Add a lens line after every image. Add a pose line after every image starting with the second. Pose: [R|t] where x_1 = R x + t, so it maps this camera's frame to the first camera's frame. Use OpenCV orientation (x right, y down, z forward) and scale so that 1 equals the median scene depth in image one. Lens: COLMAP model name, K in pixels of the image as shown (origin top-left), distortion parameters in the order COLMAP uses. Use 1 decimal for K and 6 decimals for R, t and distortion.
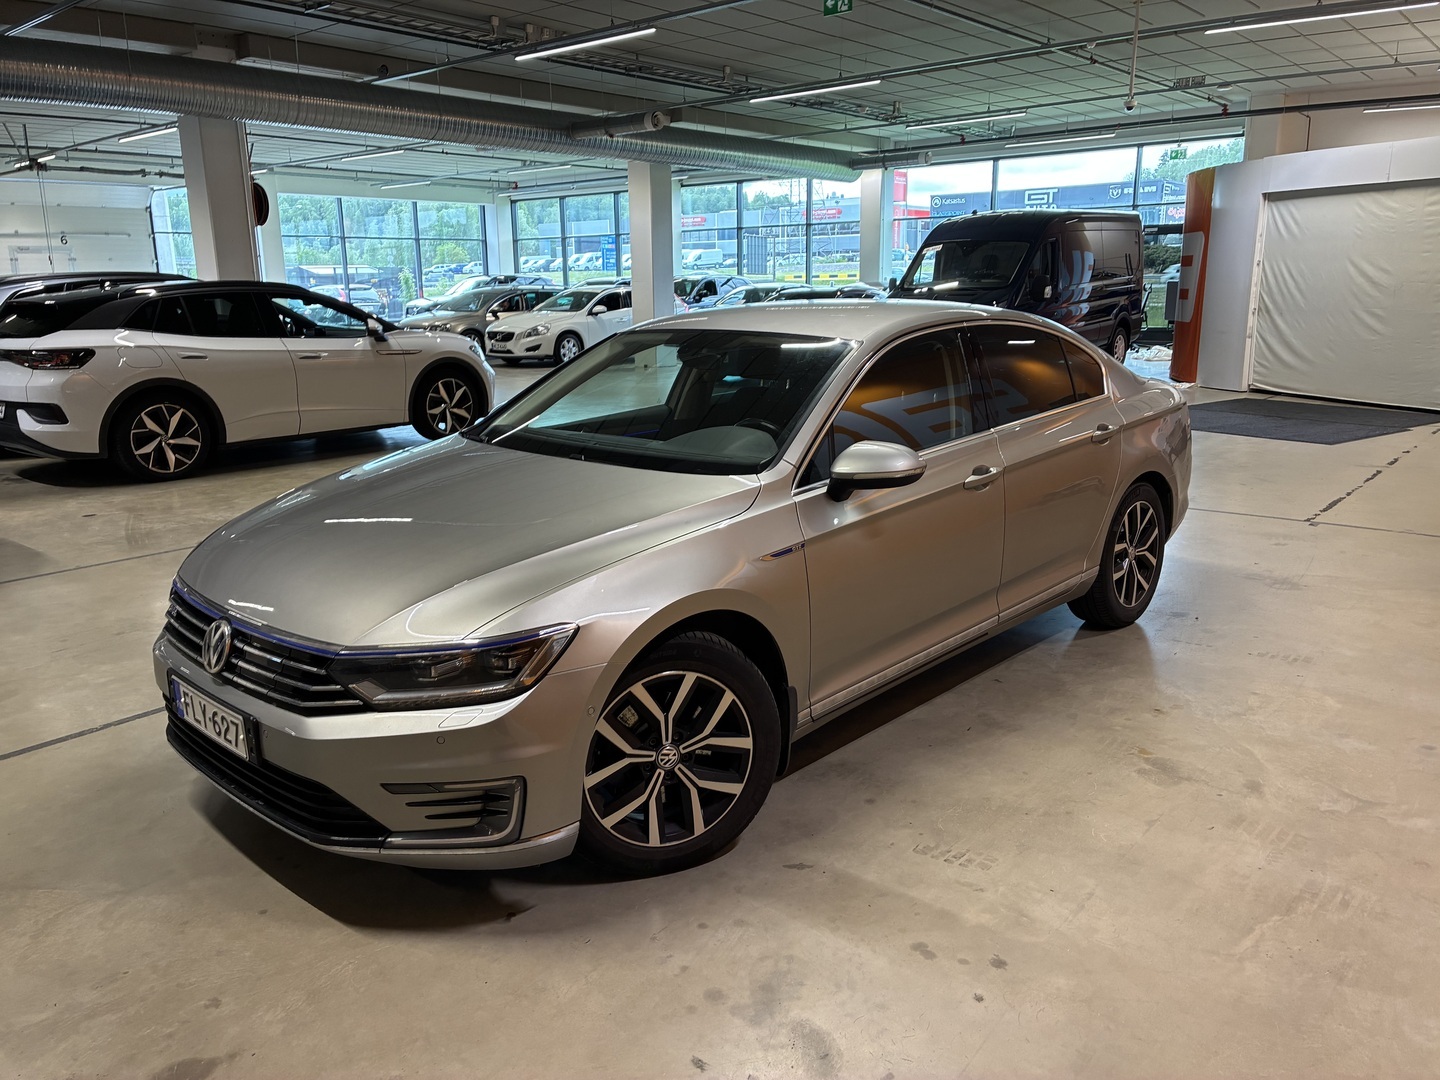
lens RADIAL K [[1104.2, 0, 720.0], [0, 1104.2, 540.0], [0, 0, 1]] dist [0.001566, -0.035361]
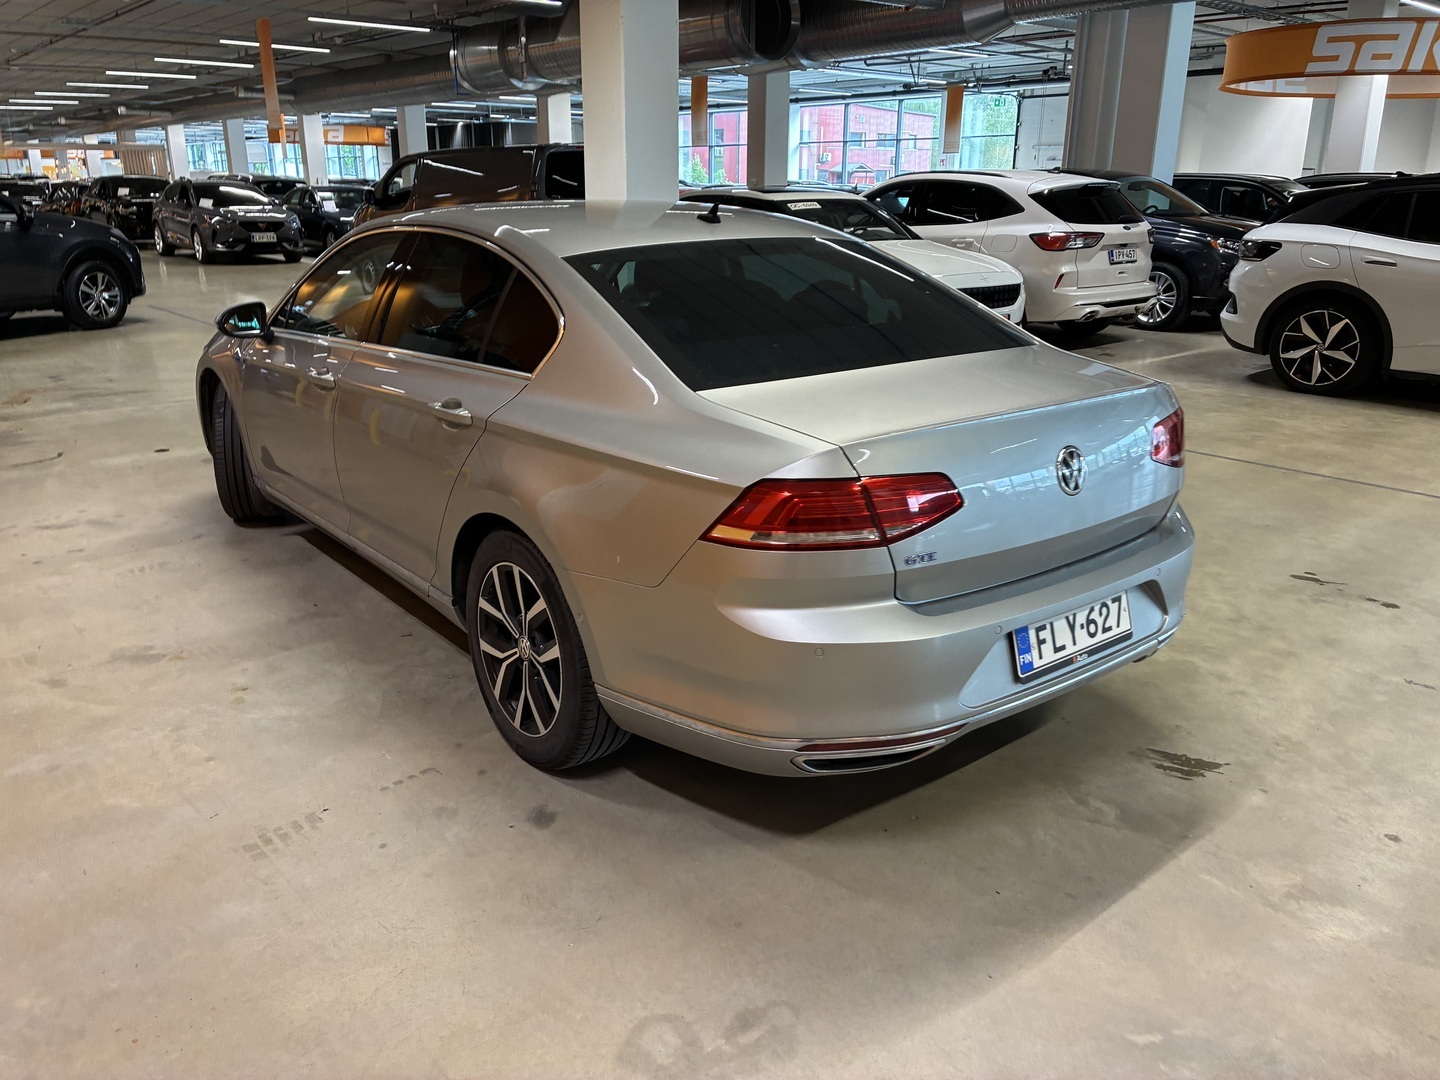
lens RADIAL K [[1104.2, 0, 720.0], [0, 1104.2, 540.0], [0, 0, 1]] dist [0.001566, -0.035361]
pose [[-0.147284, 0.326703, -0.933581, 1.185322], [-0.236910, 0.904746, 0.353988, -0.370924], [0.960303, 0.273311, -0.055856, 1.462772]]
